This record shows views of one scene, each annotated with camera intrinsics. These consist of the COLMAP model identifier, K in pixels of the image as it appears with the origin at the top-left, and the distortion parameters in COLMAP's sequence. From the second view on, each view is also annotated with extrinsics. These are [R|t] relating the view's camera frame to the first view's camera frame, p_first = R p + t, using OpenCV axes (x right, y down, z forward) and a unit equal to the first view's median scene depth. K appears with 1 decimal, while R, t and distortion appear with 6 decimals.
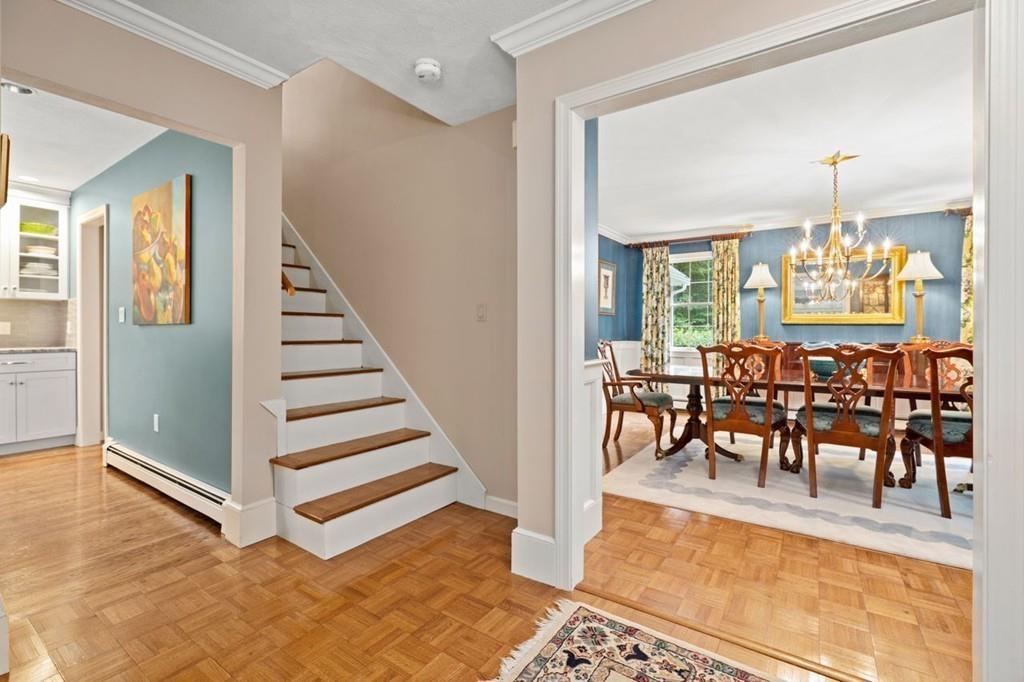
lens RADIAL K [[463.1, 0, 508.9], [0, 463.1, 329.1], [0, 0, 1]] dist [-0.004028, 0.000108]
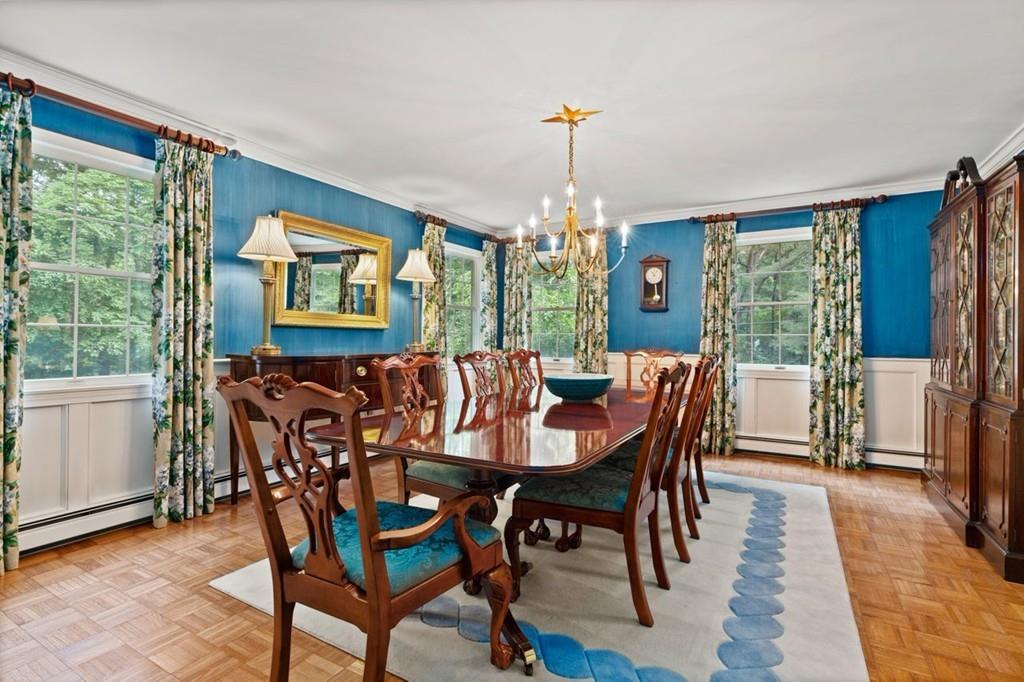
lens RADIAL K [[482.0, 0, 513.6], [0, 482.0, 335.0], [0, 0, 1]] dist [-0.003529, -0.000364]
pose [[-0.079570, 0.002283, 0.996827, -0.057352], [-0.010101, 0.999944, -0.003097, 0.000118], [-0.996778, -0.010315, -0.079543, 0.745758]]
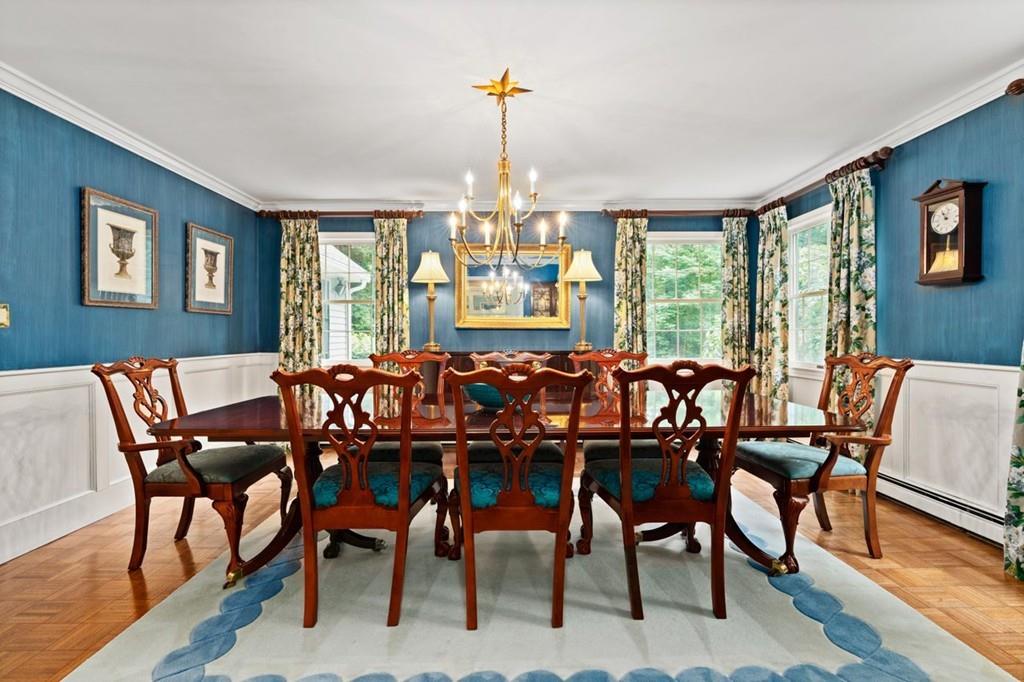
lens RADIAL K [[456.2, 0, 521.0], [0, 456.2, 337.7], [0, 0, 1]] dist [-0.000605, -0.000023]
pose [[0.808368, -0.010393, 0.588585, 0.208263], [0.004292, 0.999922, 0.011762, -0.003544], [-0.588661, -0.006982, 0.808350, 0.278738]]
